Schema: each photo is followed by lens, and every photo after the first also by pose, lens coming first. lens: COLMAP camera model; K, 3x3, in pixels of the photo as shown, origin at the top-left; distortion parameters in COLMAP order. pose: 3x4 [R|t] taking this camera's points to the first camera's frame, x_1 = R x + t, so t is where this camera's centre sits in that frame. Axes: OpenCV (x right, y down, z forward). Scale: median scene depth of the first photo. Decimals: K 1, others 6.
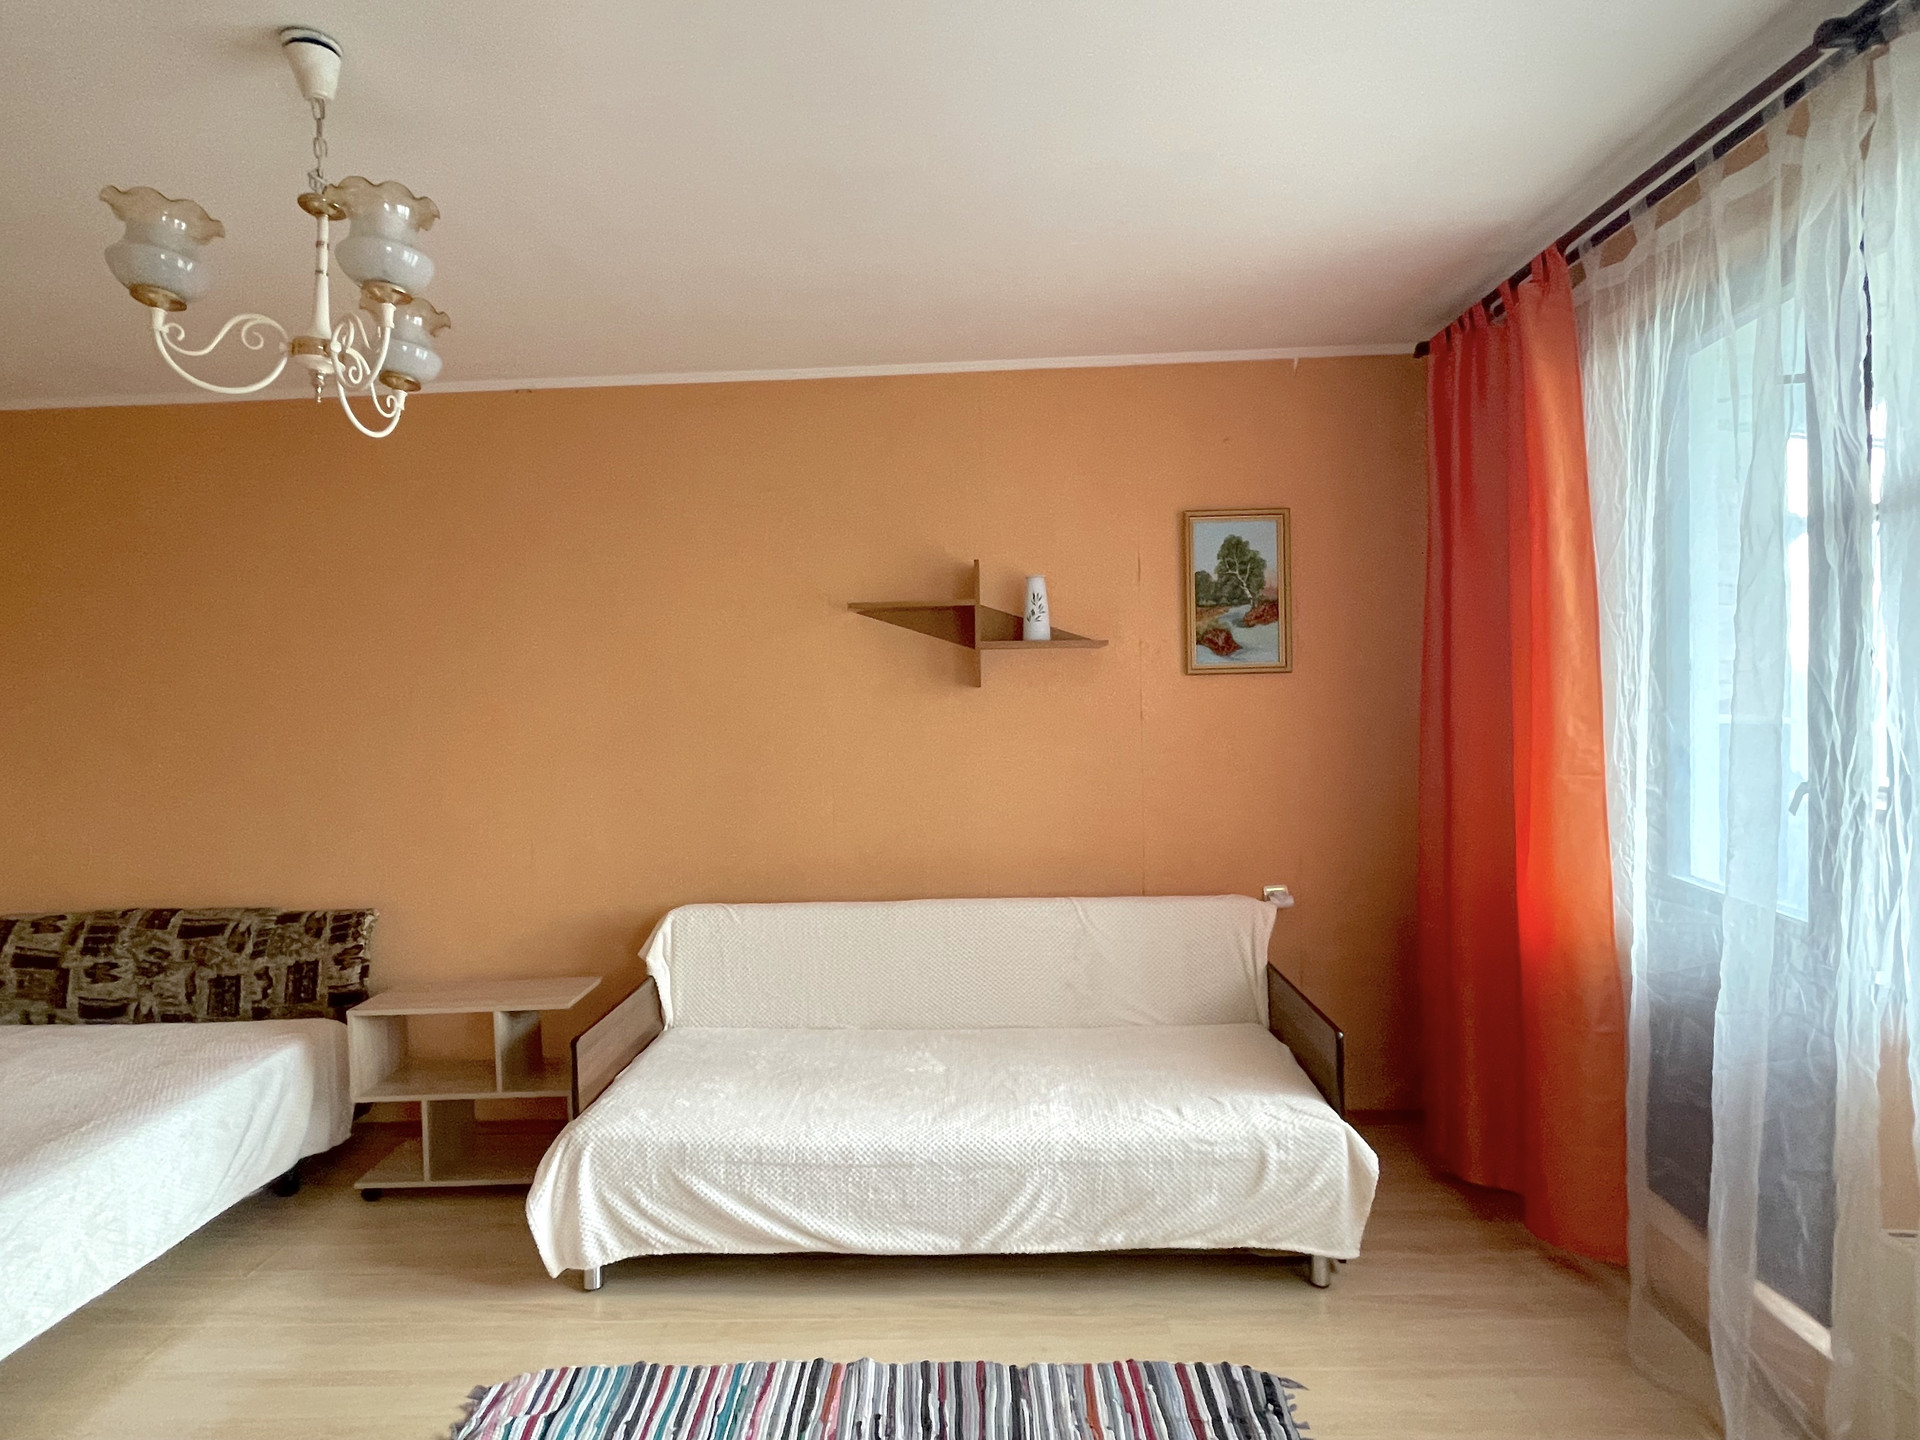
lens RADIAL K [[964.9, 0, 963.9], [0, 964.9, 716.4], [0, 0, 1]] dist [-0.003330, 0.000214]
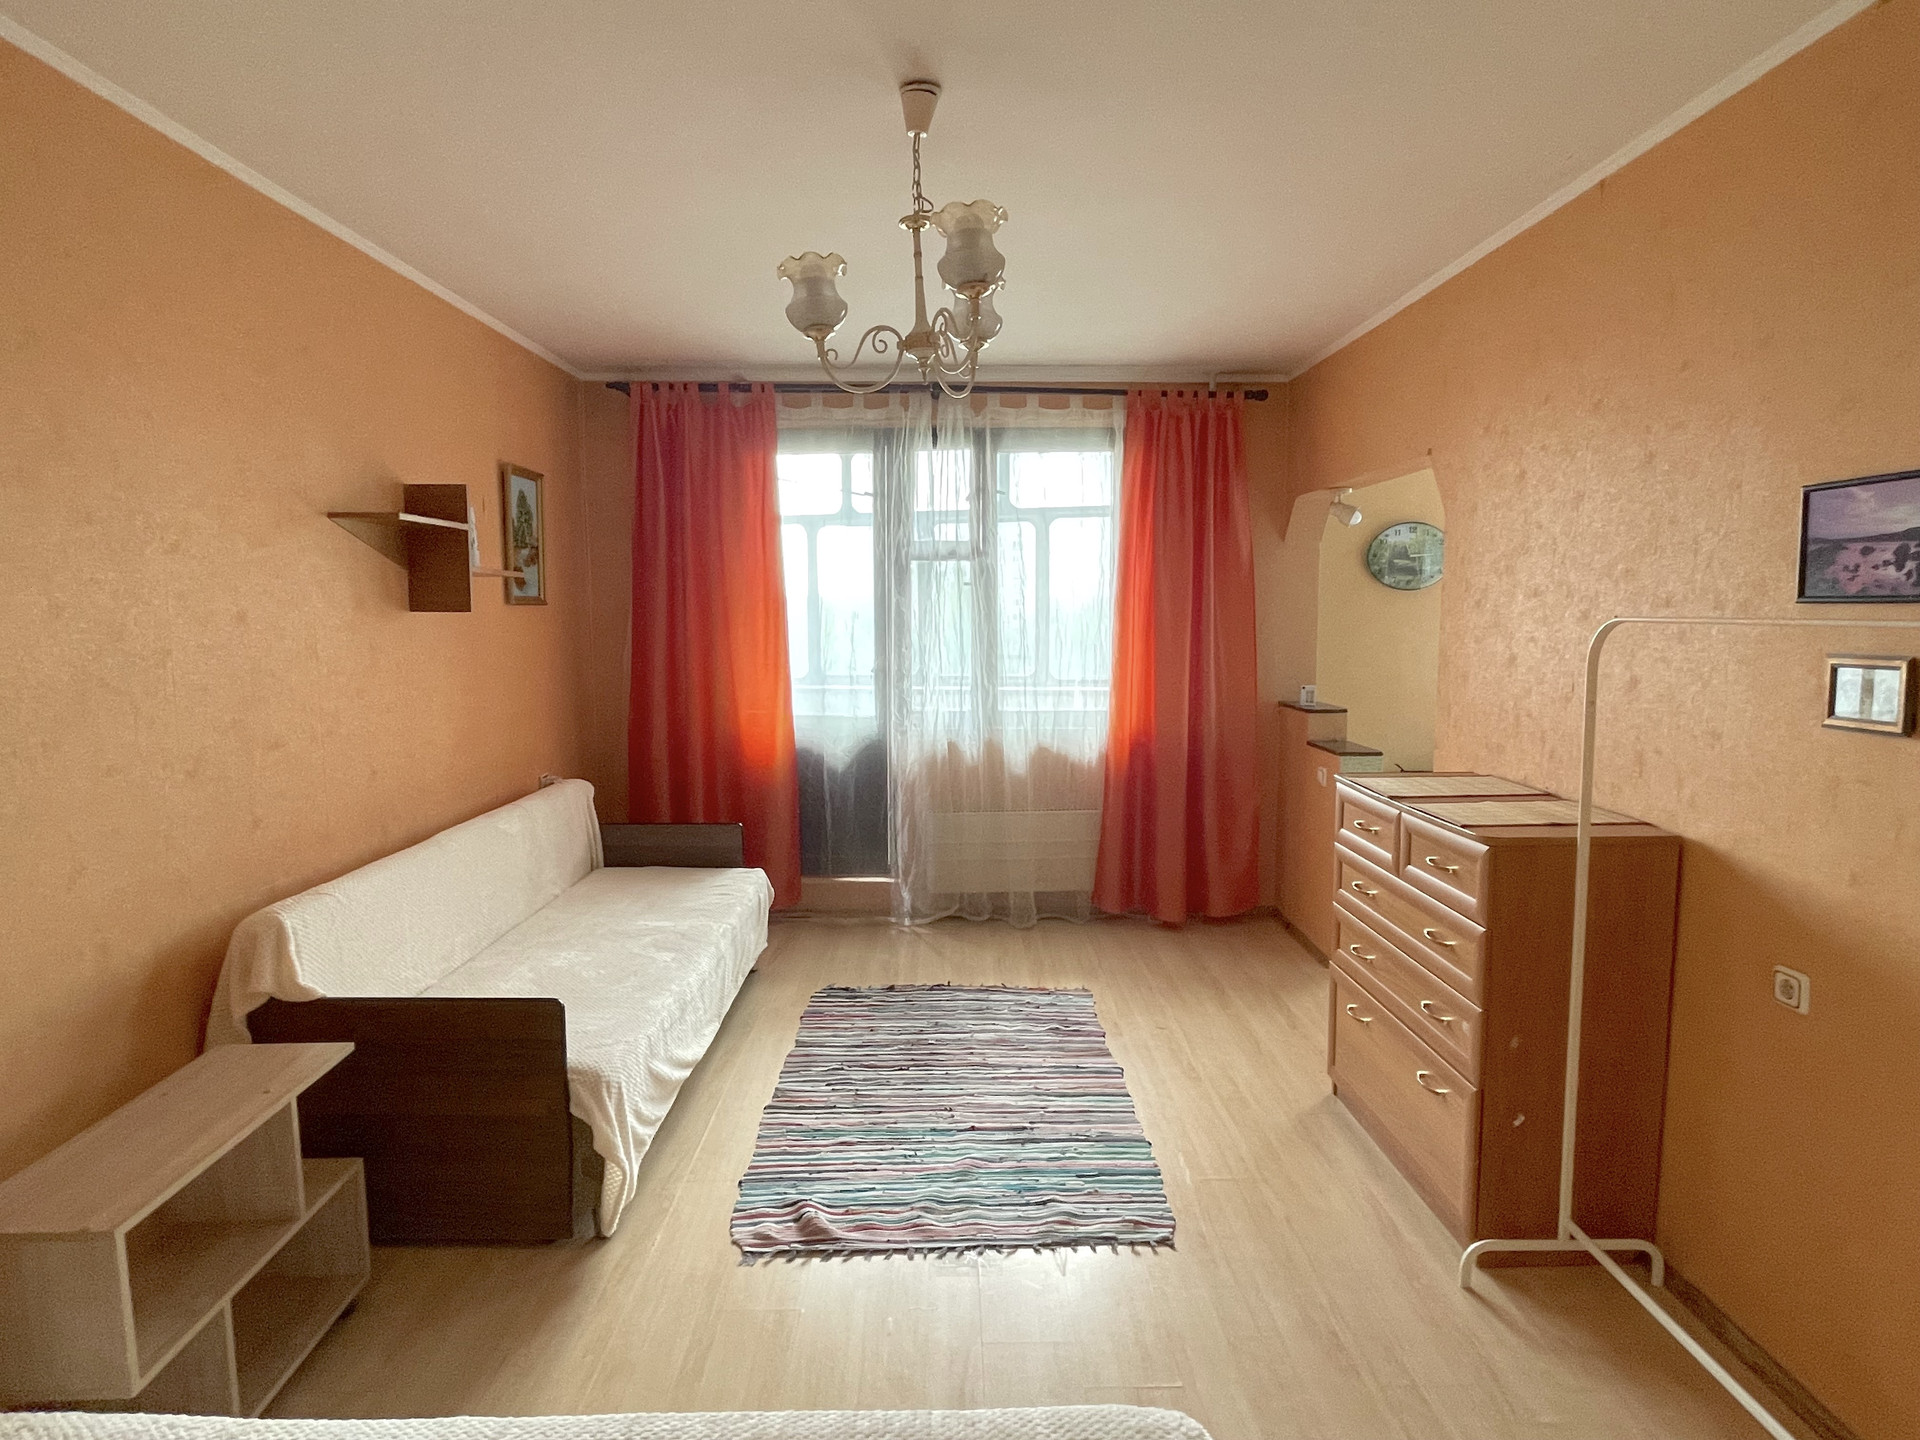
lens RADIAL K [[1019.0, 0, 955.2], [0, 1019.0, 713.7], [0, 0, 1]] dist [0.003034, -0.004380]
pose [[-0.024354, -0.078876, 0.996587, -1.331722], [0.027317, 0.996458, 0.079534, 0.006169], [-0.999330, 0.029161, -0.022113, 0.643954]]
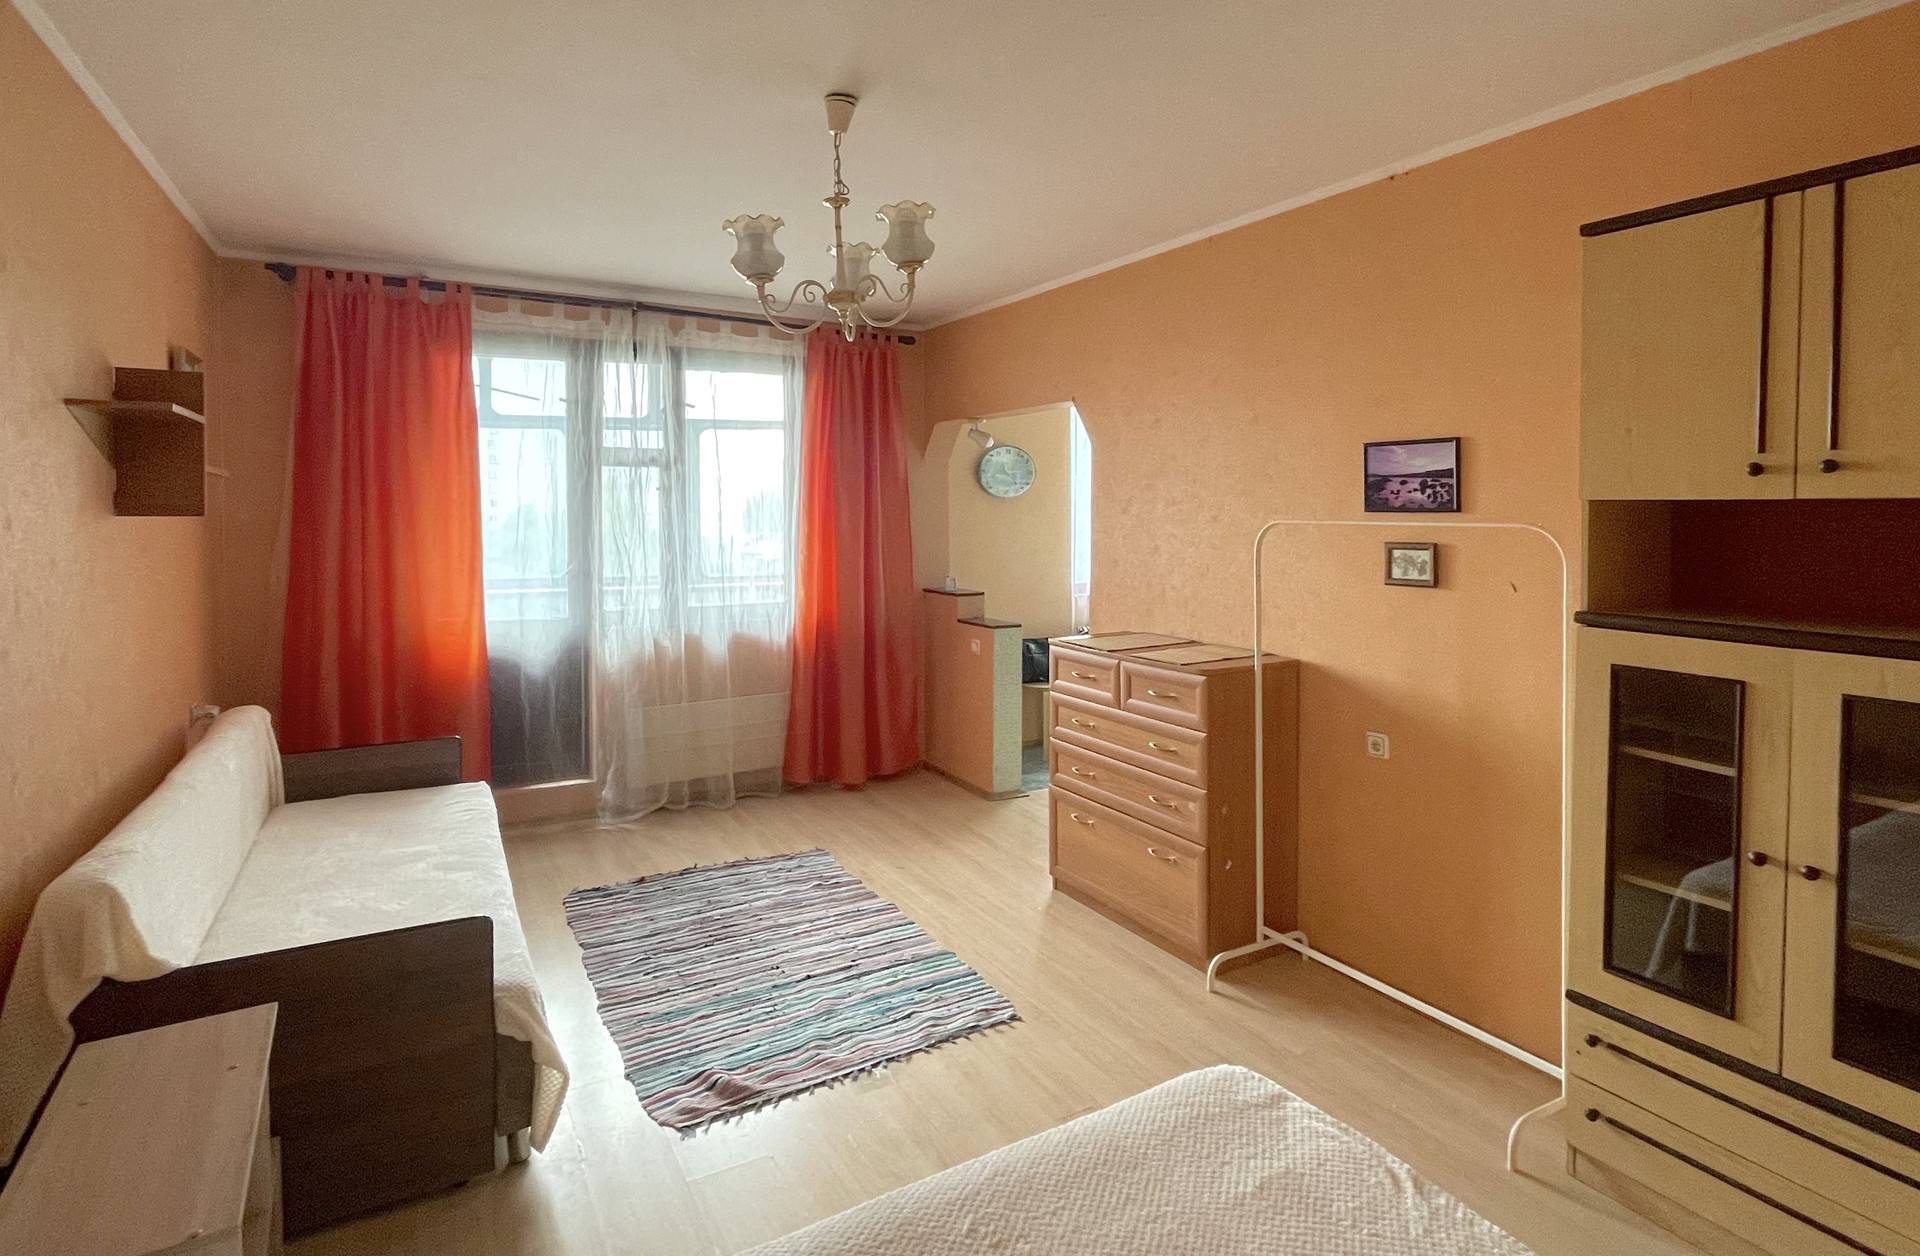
lens RADIAL K [[962.1, 0, 951.8], [0, 962.1, 534.7], [0, 0, 1]] dist [0.000875, 0.000321]
pose [[-0.505168, 0.000806, 0.863021, -1.361608], [0.032341, 0.999315, 0.017998, -0.008756], [-0.862415, 0.037003, -0.504848, 1.060007]]
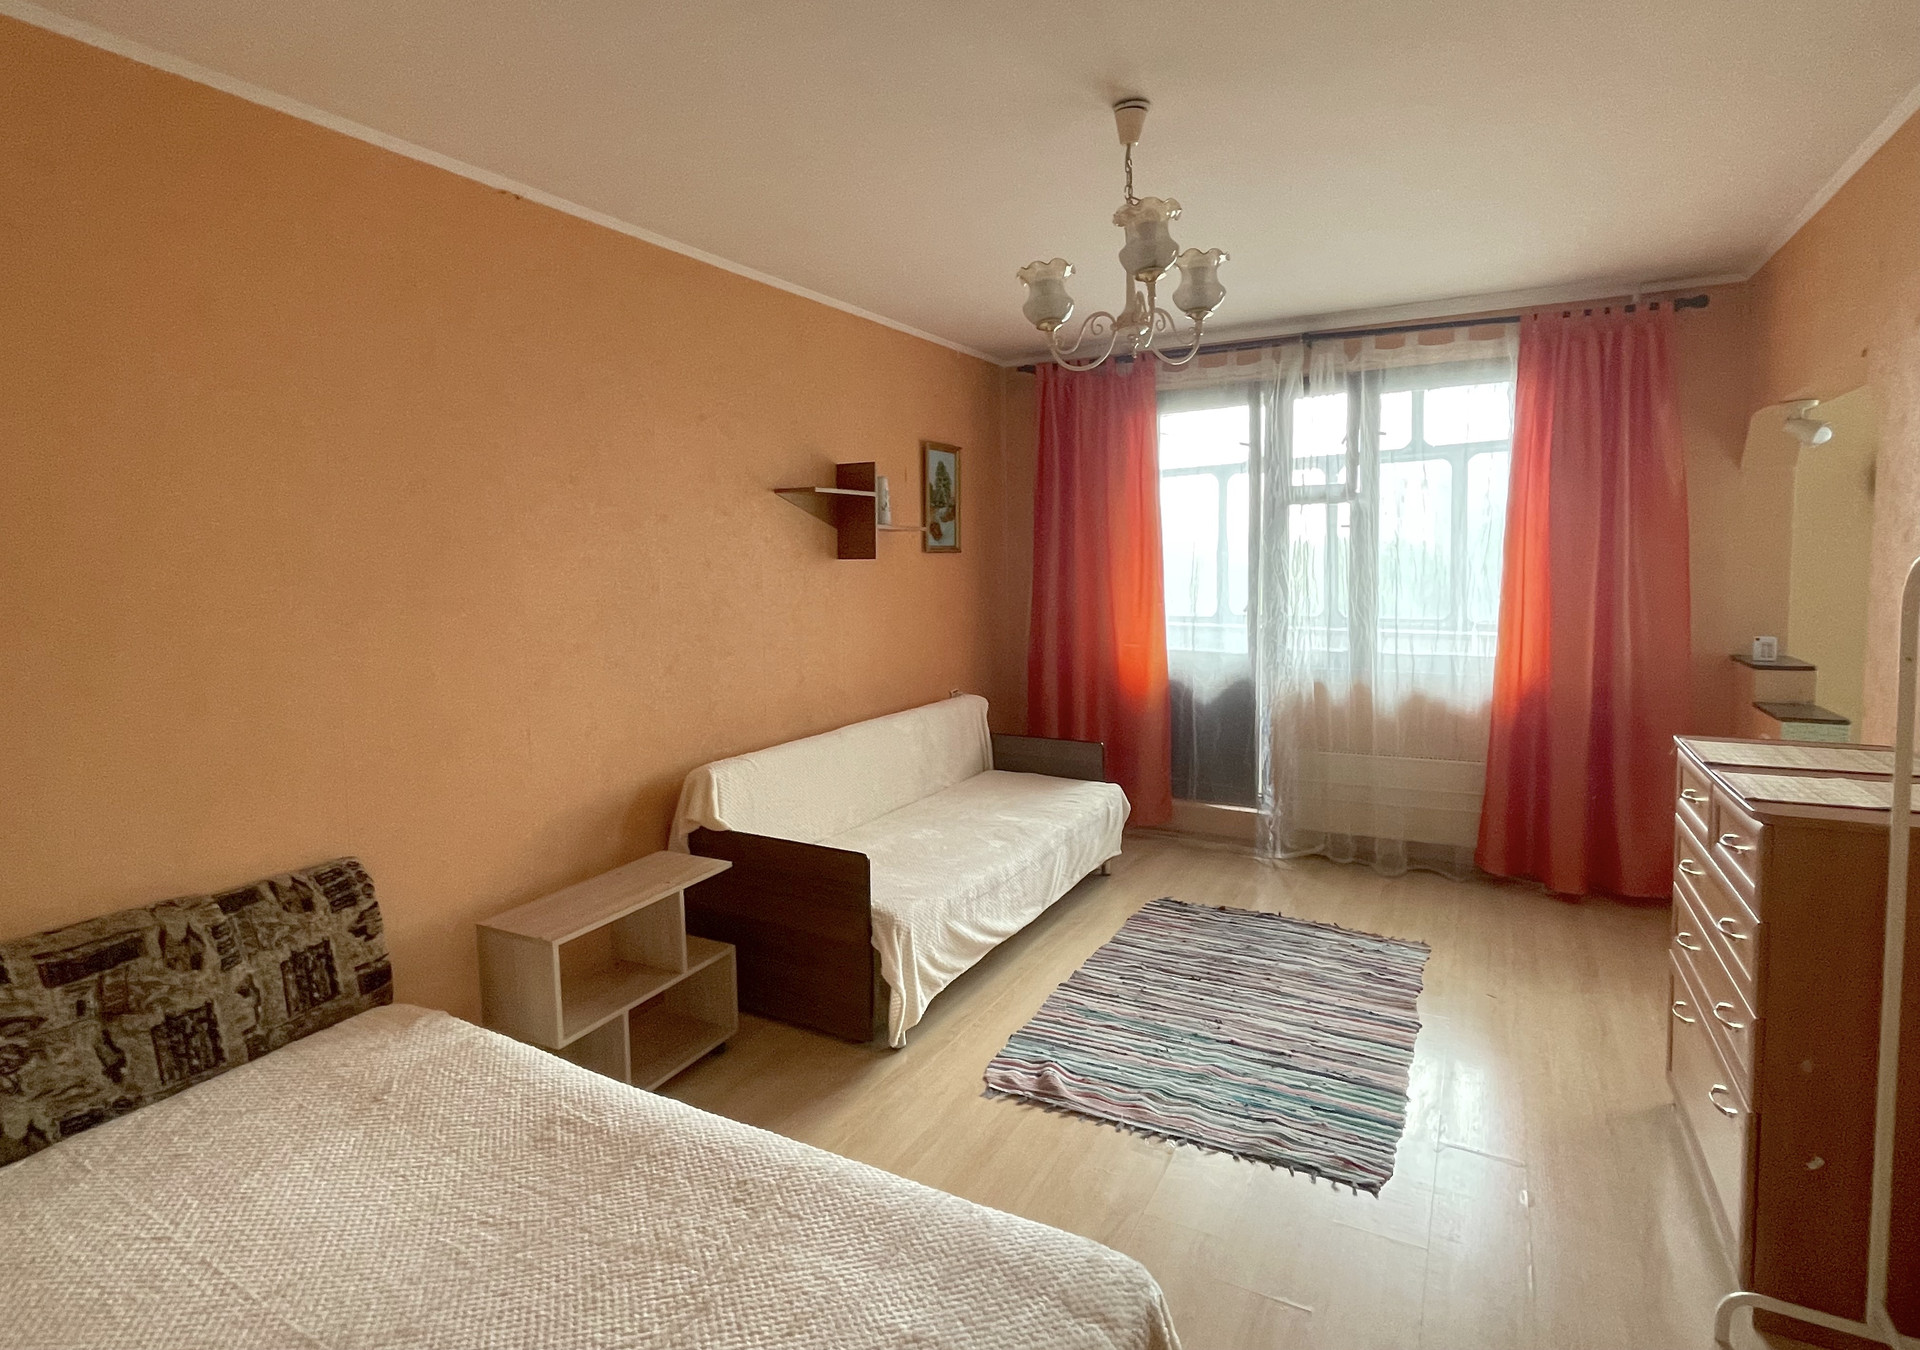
lens RADIAL K [[962.8, 0, 961.1], [0, 962.8, 625.2], [0, 0, 1]] dist [-0.001072, 0.000752]
pose [[0.464508, -0.045510, 0.884399, -1.365856], [0.025079, 0.998954, 0.038232, 0.016252], [-0.885214, 0.004420, 0.465164, 0.353630]]
